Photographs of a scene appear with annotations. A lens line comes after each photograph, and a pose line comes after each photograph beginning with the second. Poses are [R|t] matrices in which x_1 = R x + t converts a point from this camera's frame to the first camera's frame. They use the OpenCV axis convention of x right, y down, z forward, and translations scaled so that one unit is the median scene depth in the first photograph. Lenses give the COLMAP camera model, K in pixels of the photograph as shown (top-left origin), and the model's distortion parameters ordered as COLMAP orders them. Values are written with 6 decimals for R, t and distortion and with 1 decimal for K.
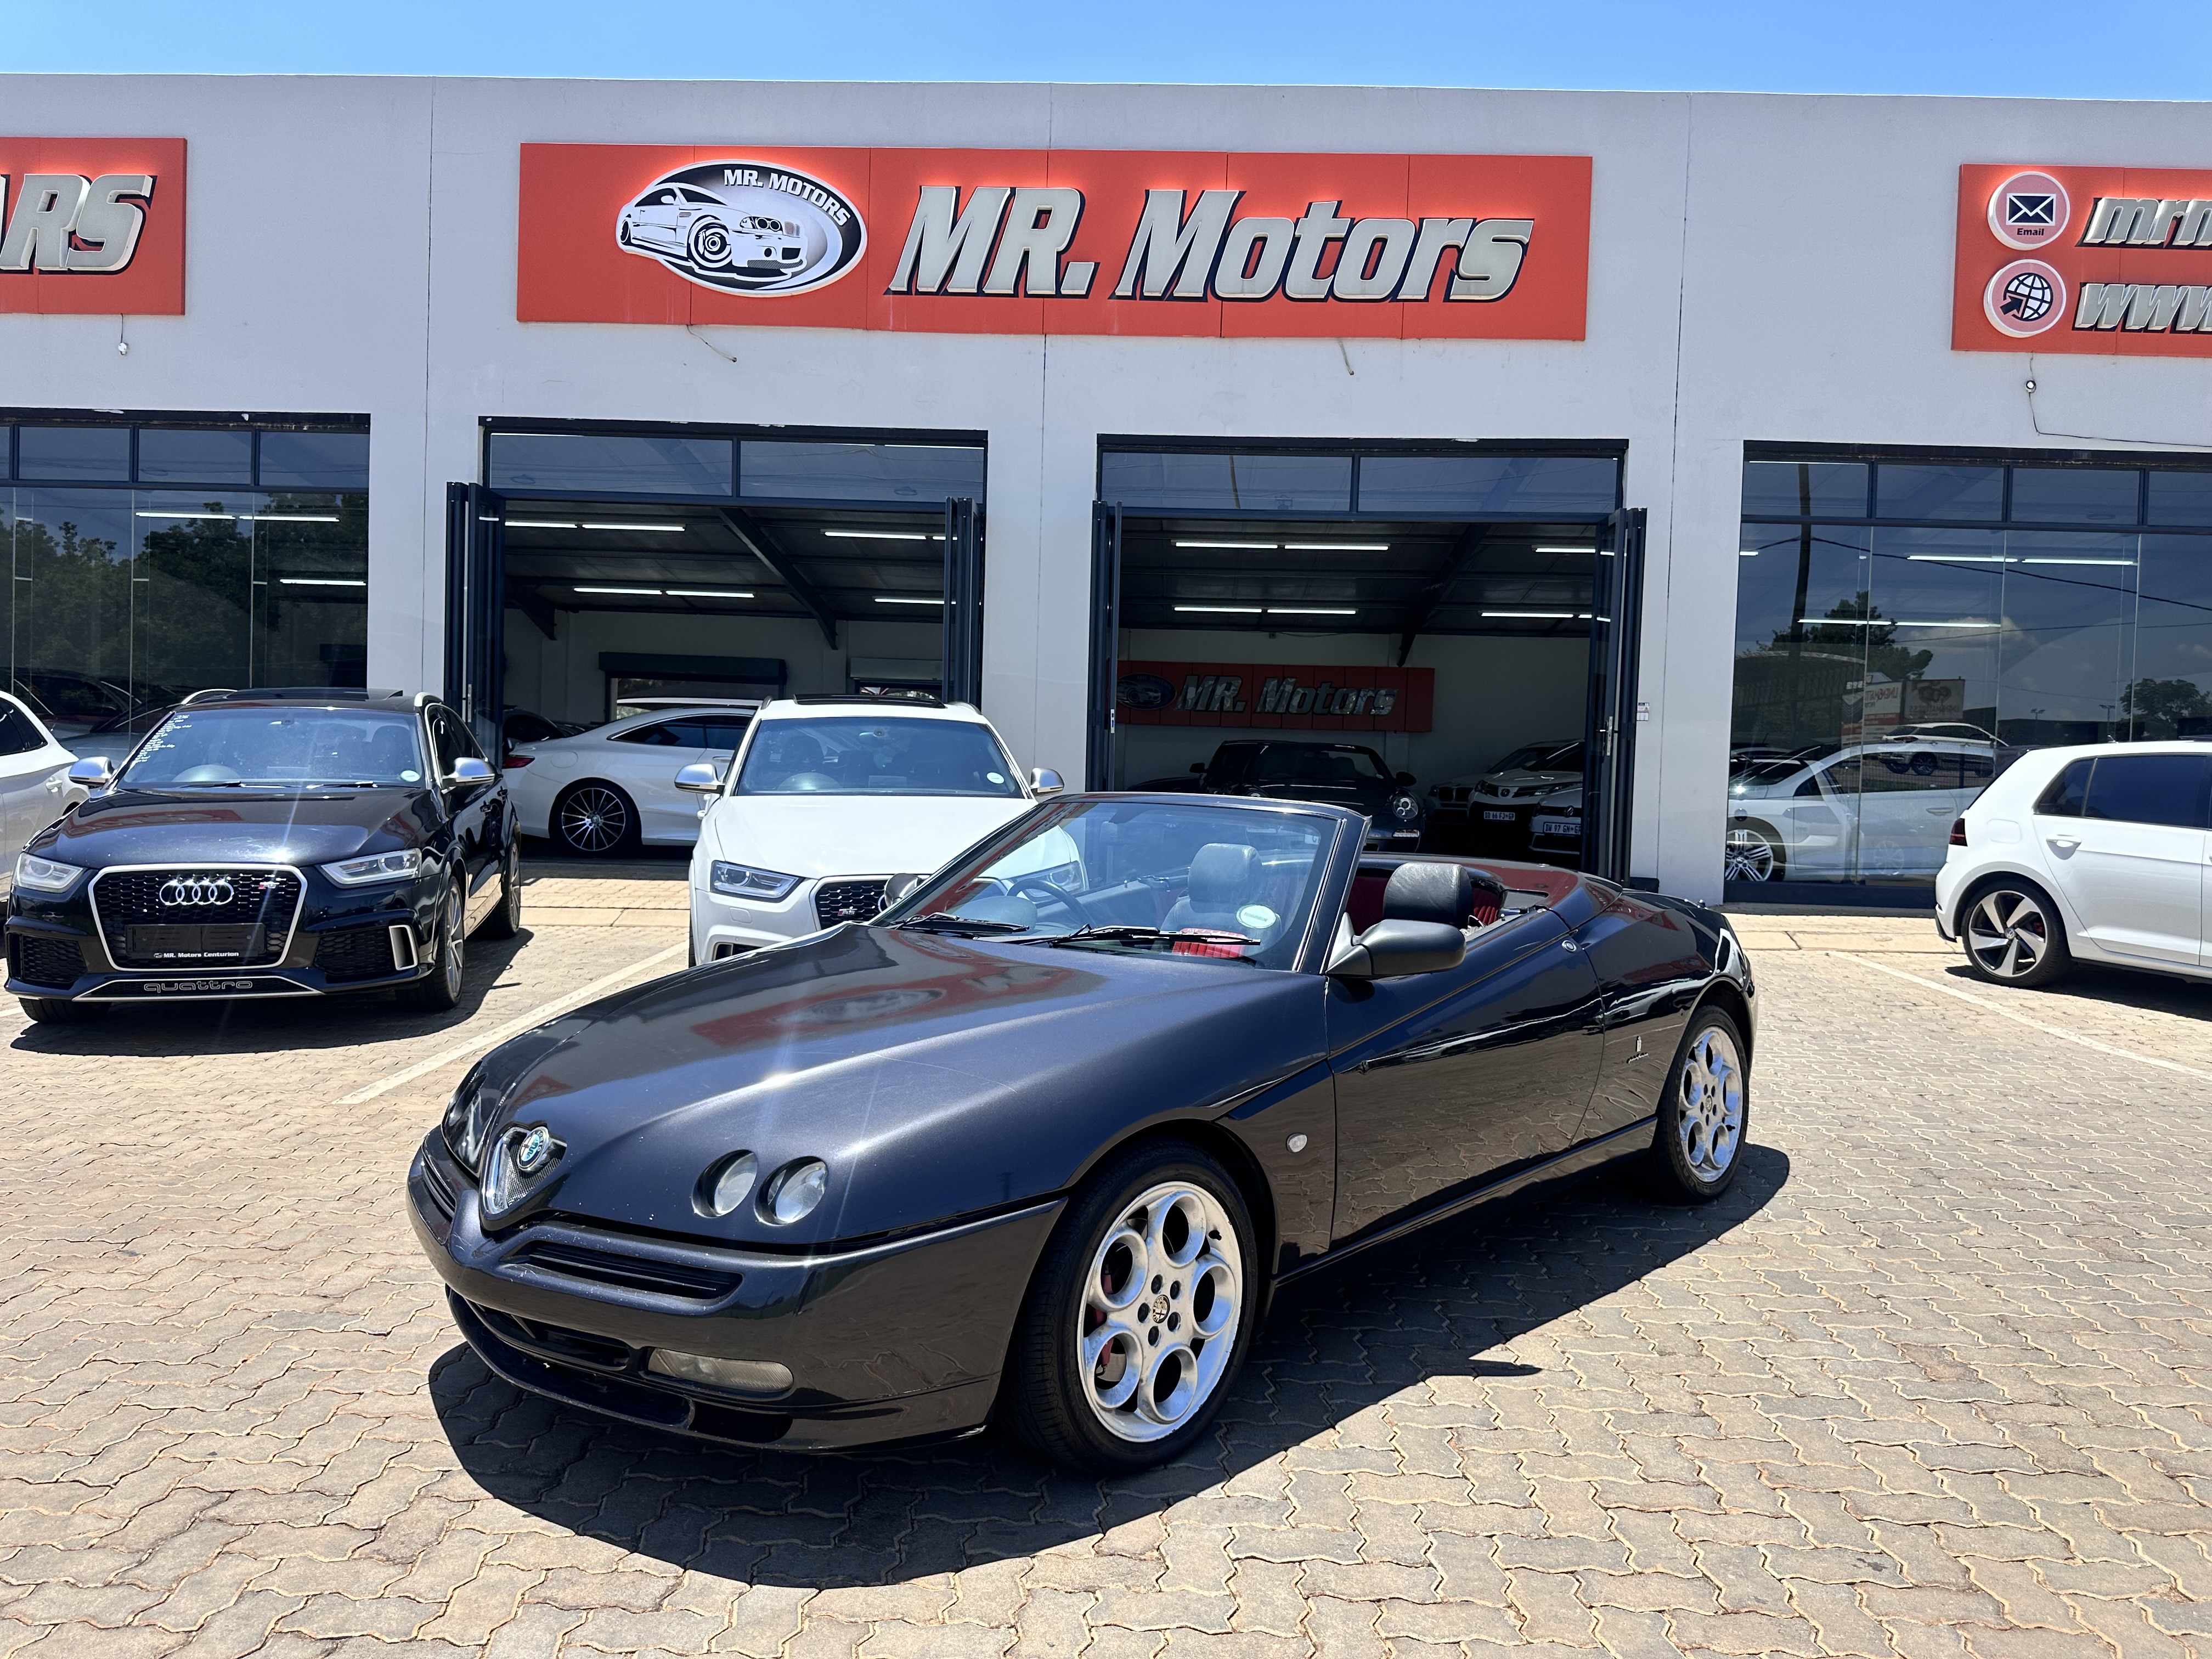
lens RADIAL K [[1531.2, 0, 1125.1], [0, 1531.2, 821.2], [0, 0, 1]] dist [0.003064, -0.005269]
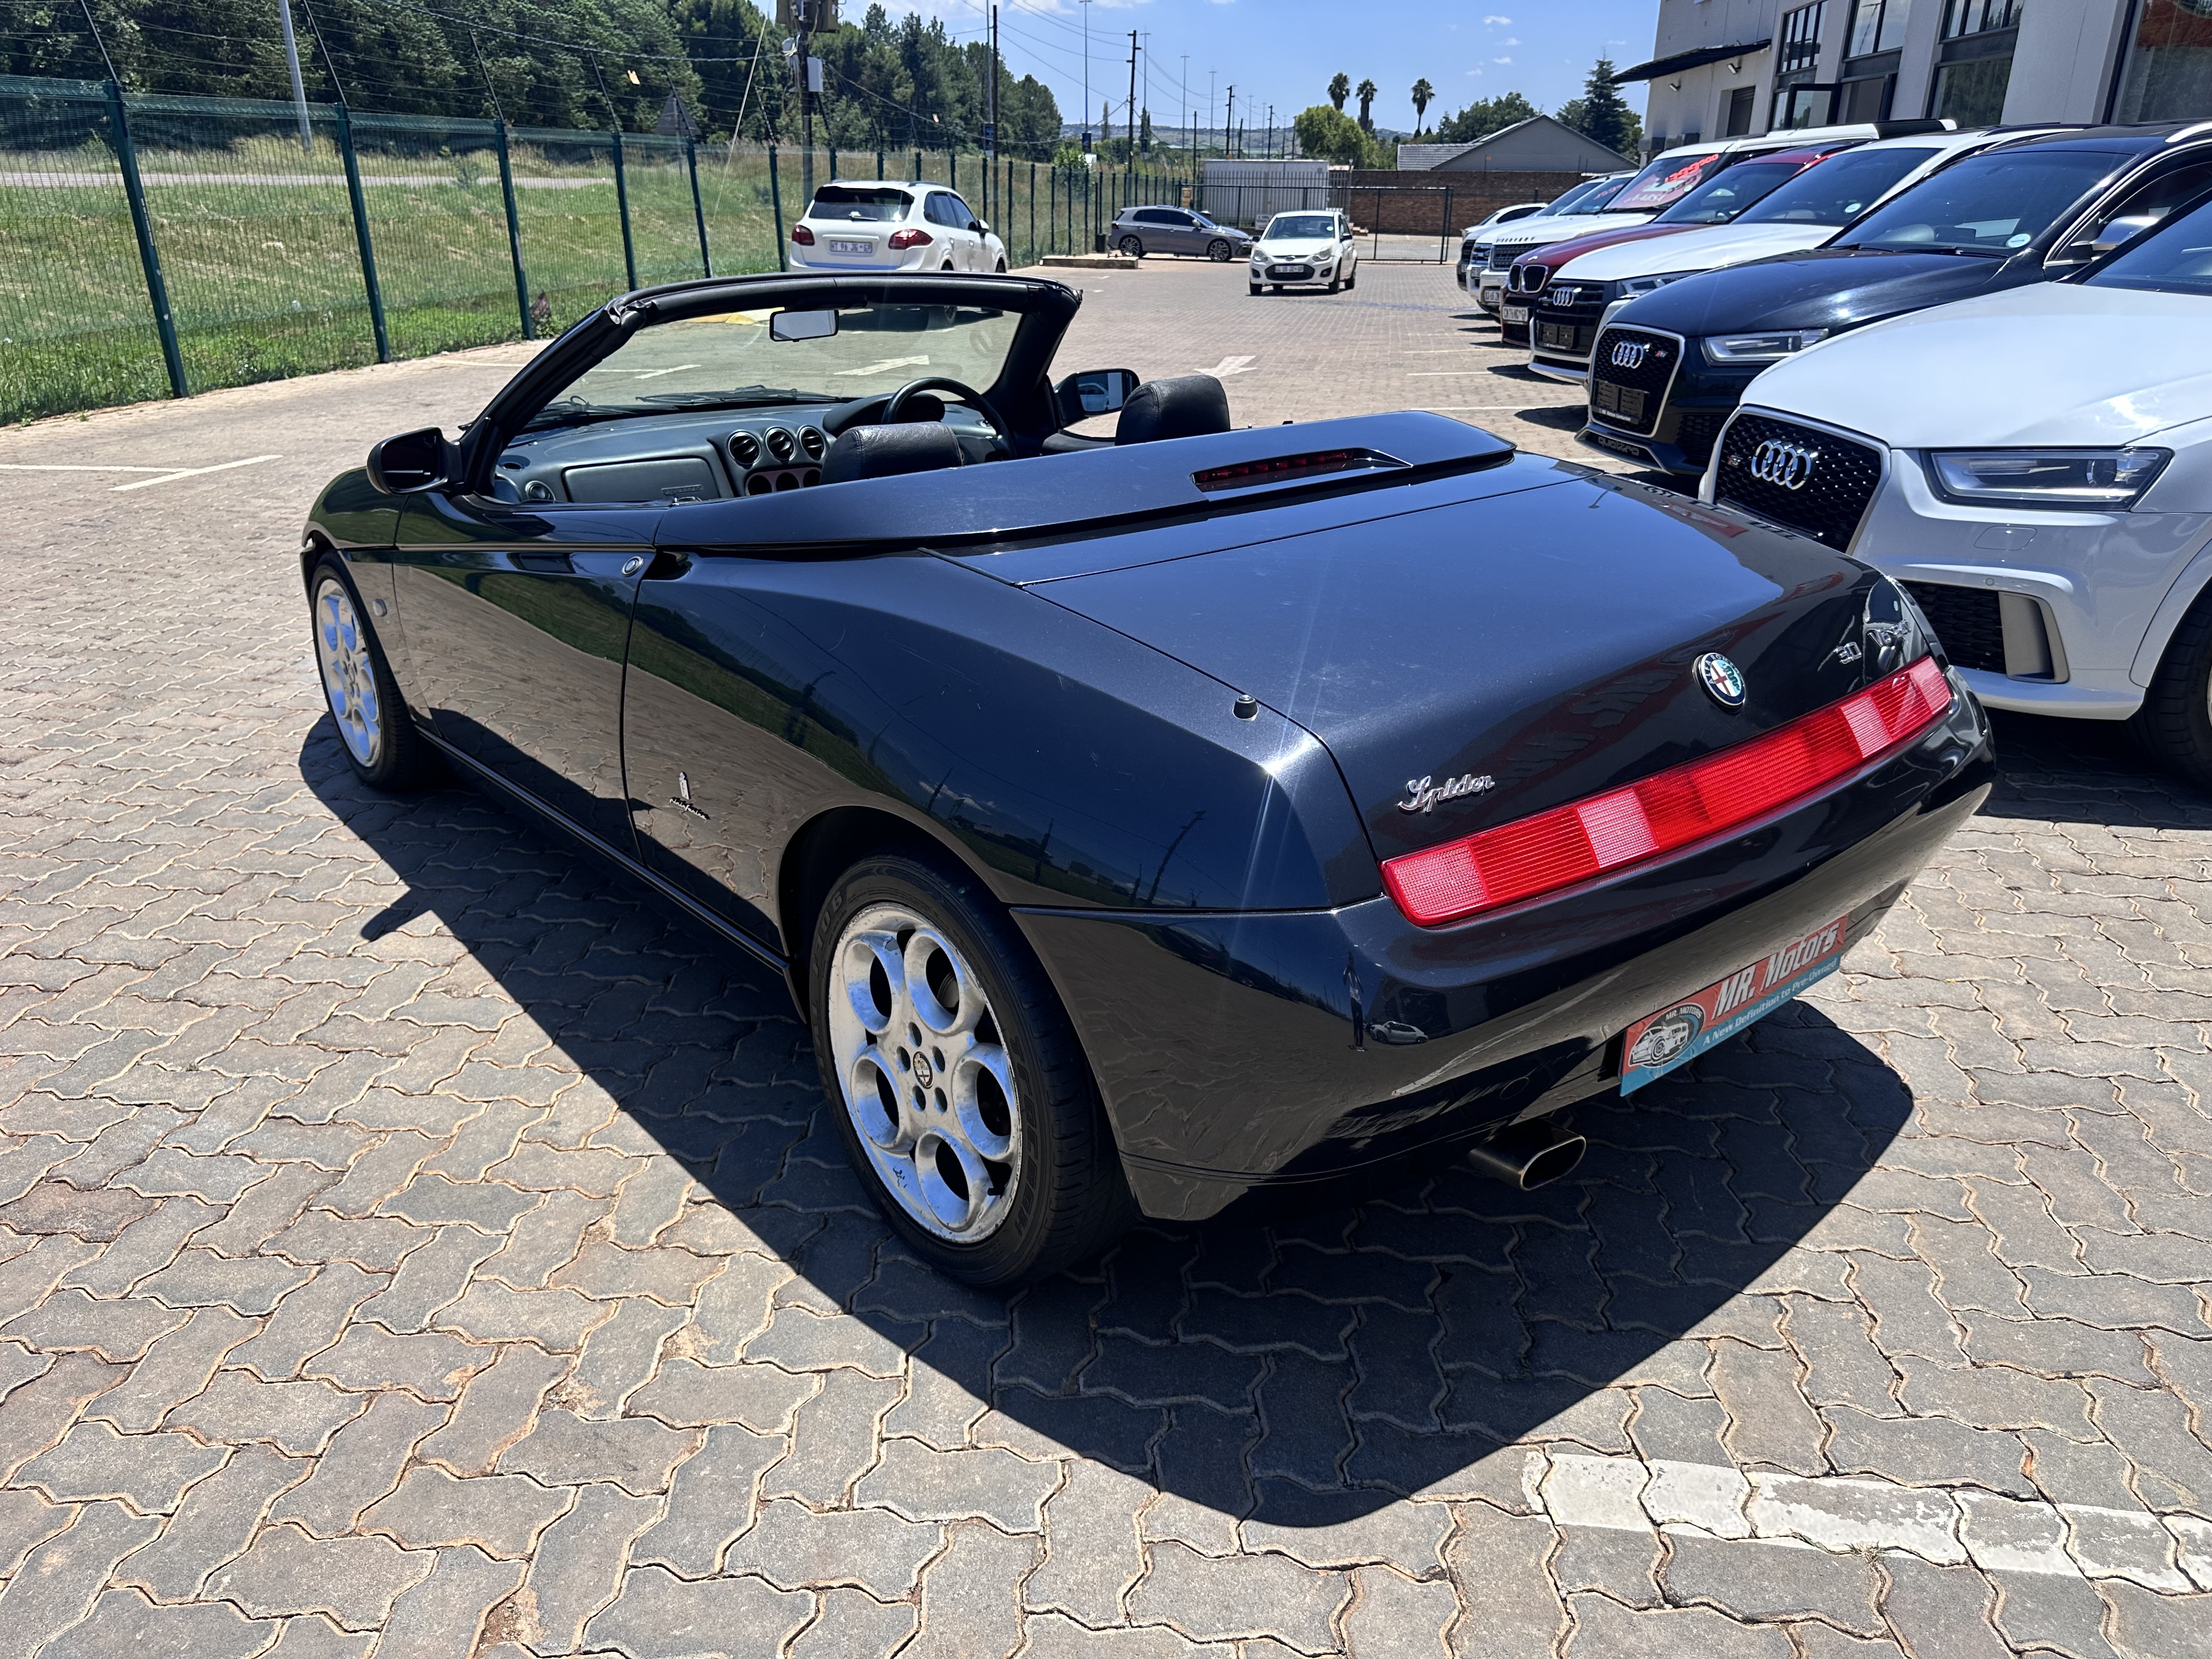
lens RADIAL K [[1531.2, 0, 1125.1], [0, 1531.2, 821.2], [0, 0, 1]] dist [0.003064, -0.005269]
pose [[-0.085259, 0.364915, -0.927129, 0.386476], [-0.033592, 0.928935, 0.368715, -0.023967], [0.995792, 0.062580, -0.066941, 0.550739]]
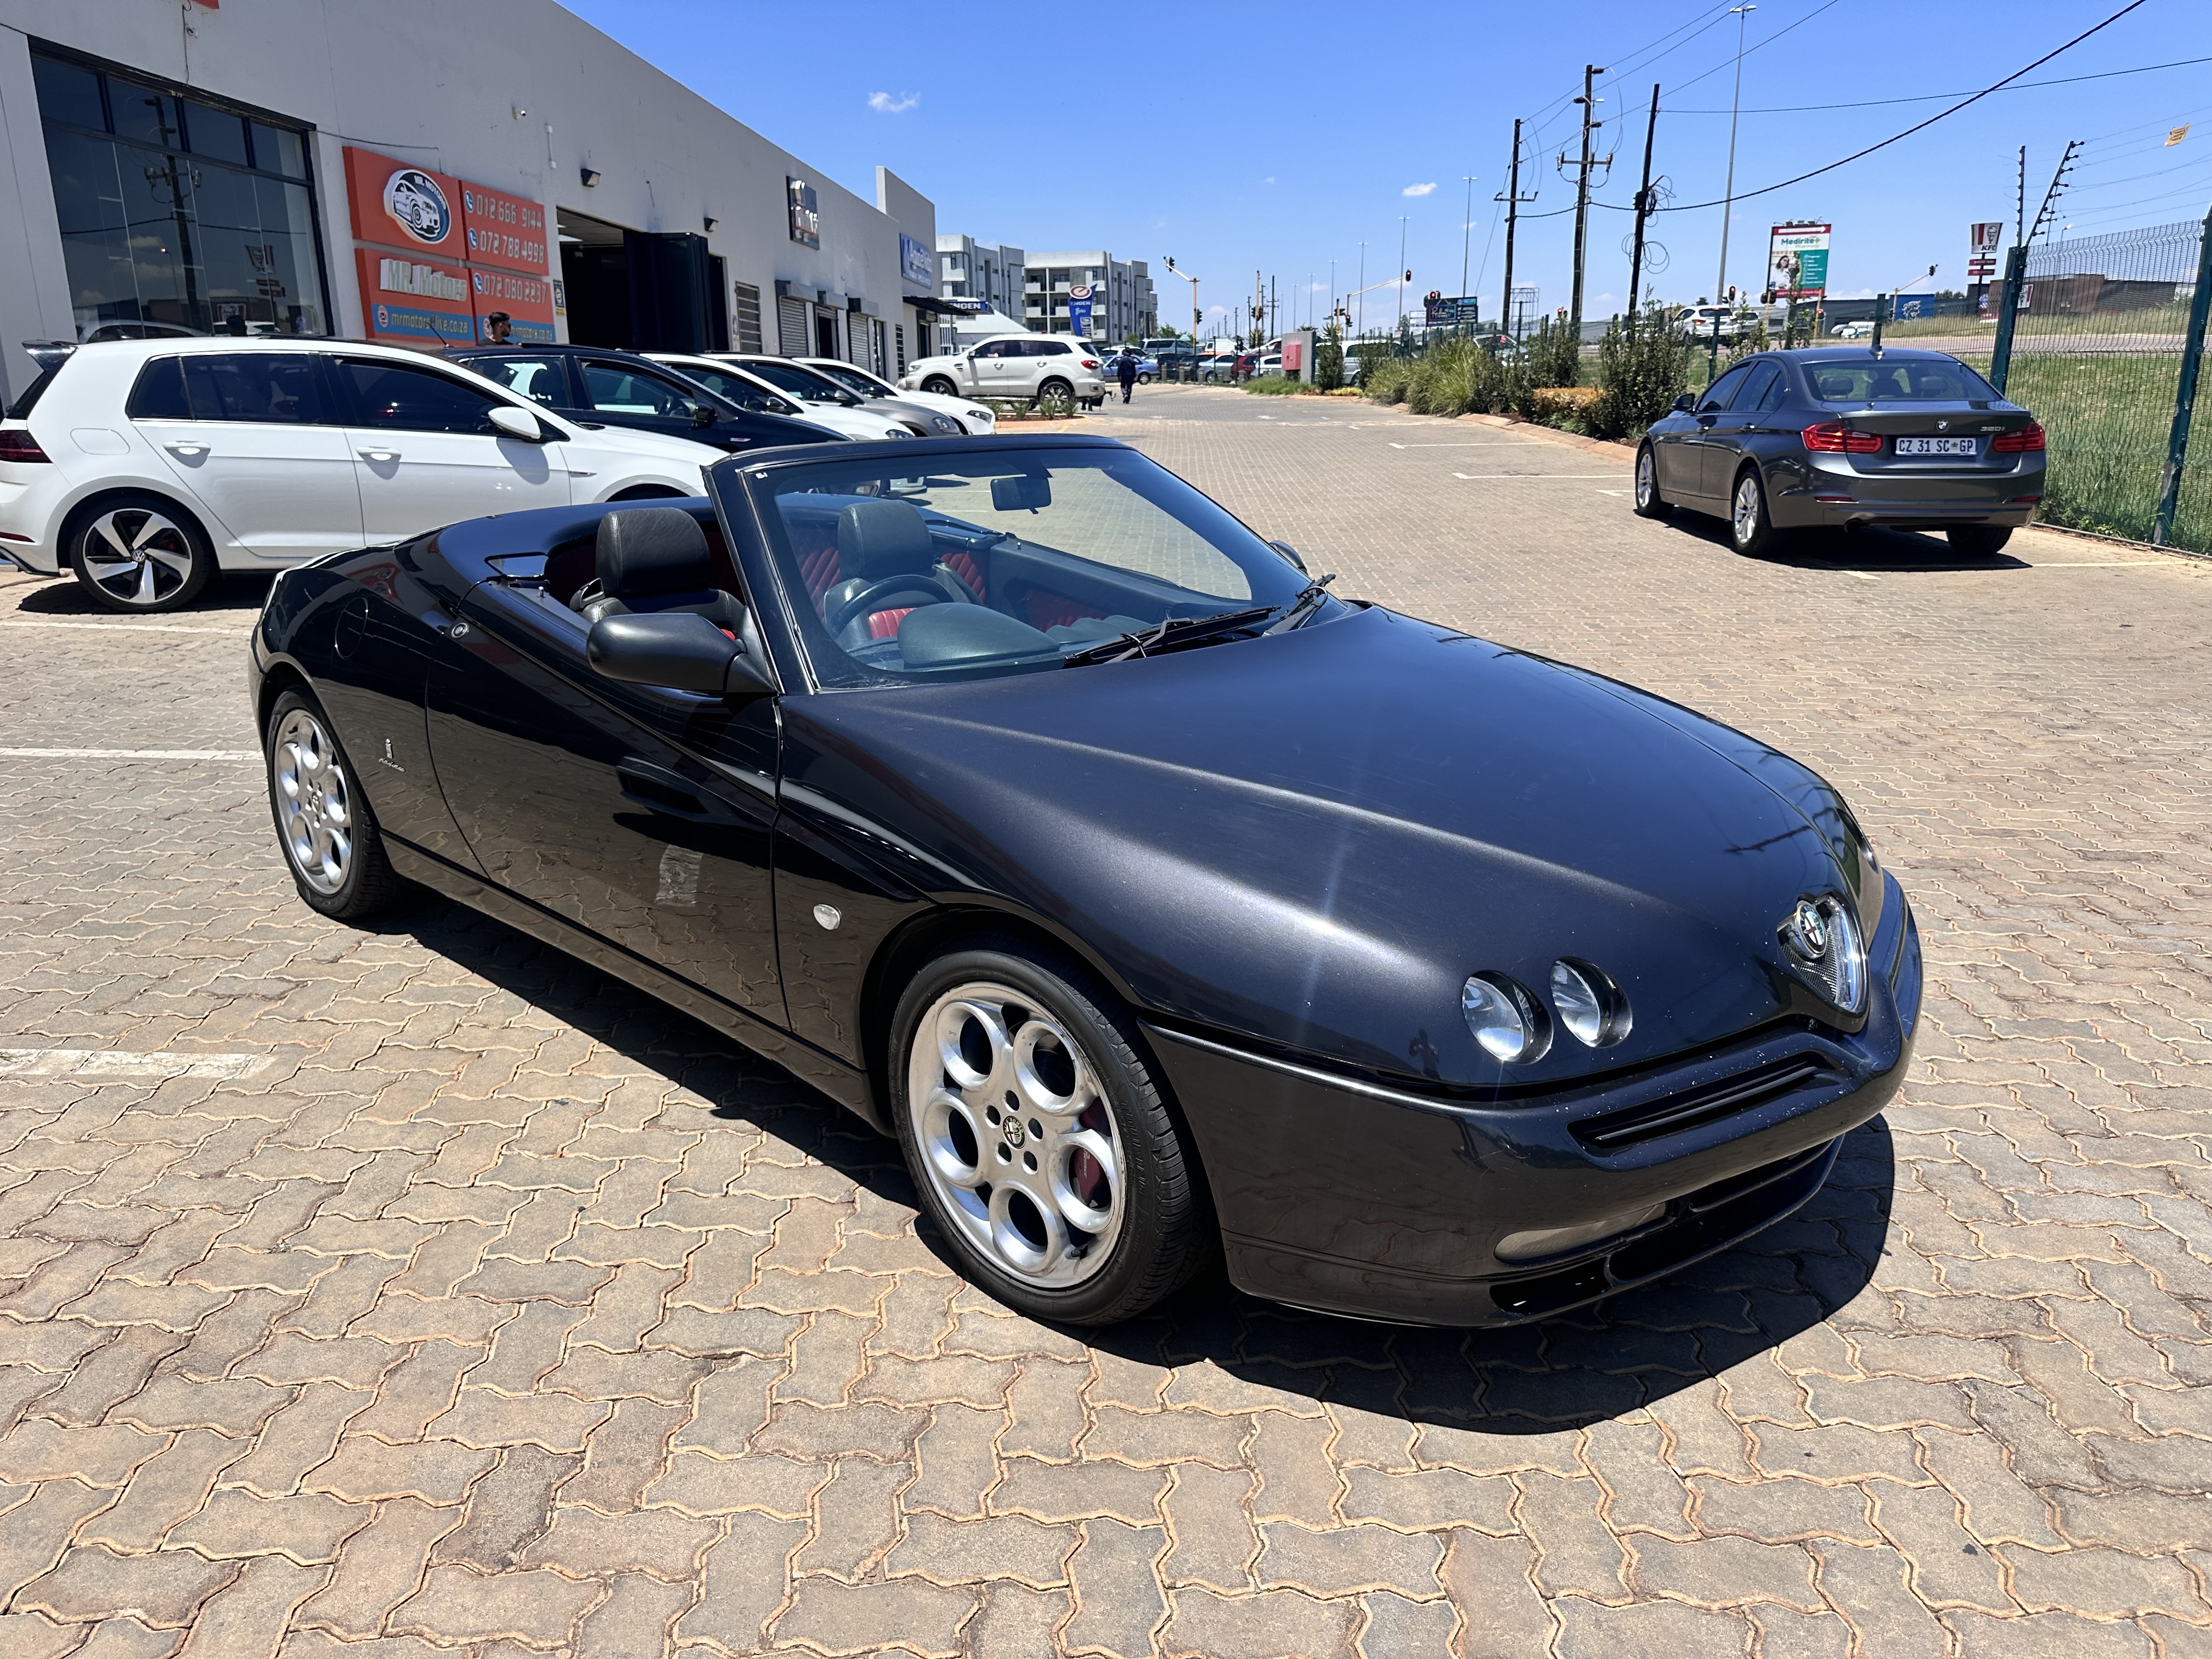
lens RADIAL K [[1531.2, 0, 1125.1], [0, 1531.2, 821.2], [0, 0, 1]] dist [0.003064, -0.005269]
pose [[0.031101, -0.295743, 0.954761, -0.344673], [0.035971, 0.954936, 0.294625, -0.025104], [-0.998869, 0.025181, 0.040337, 0.402458]]
